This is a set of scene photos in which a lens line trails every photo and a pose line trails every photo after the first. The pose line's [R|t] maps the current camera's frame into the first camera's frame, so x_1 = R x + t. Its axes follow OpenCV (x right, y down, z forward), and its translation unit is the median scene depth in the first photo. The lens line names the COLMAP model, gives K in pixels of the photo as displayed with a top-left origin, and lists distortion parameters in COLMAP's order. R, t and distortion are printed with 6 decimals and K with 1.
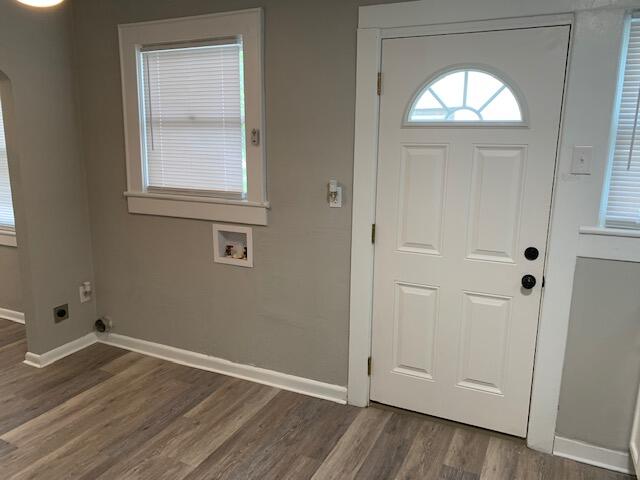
lens RADIAL K [[488.4, 0, 318.6], [0, 488.4, 236.5], [0, 0, 1]] dist [0.051204, -0.069067]
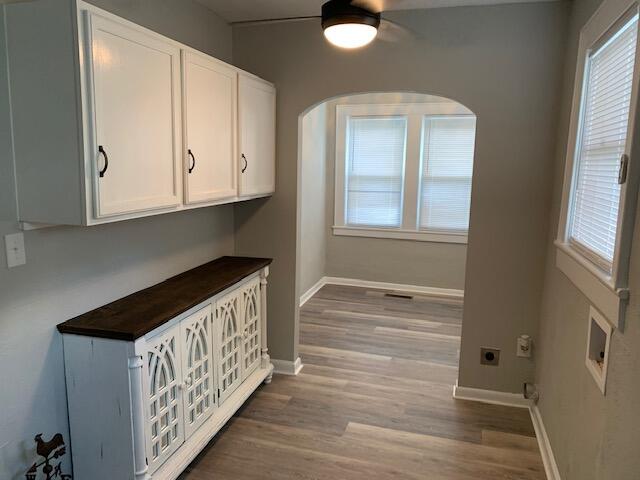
lens RADIAL K [[488.4, 0, 318.6], [0, 488.4, 236.5], [0, 0, 1]] dist [0.051204, -0.069067]
pose [[0.153222, 0.137972, -0.978513, 0.419326], [-0.214569, 0.971226, 0.103346, -0.124350], [0.964615, 0.194124, 0.178418, 0.632400]]
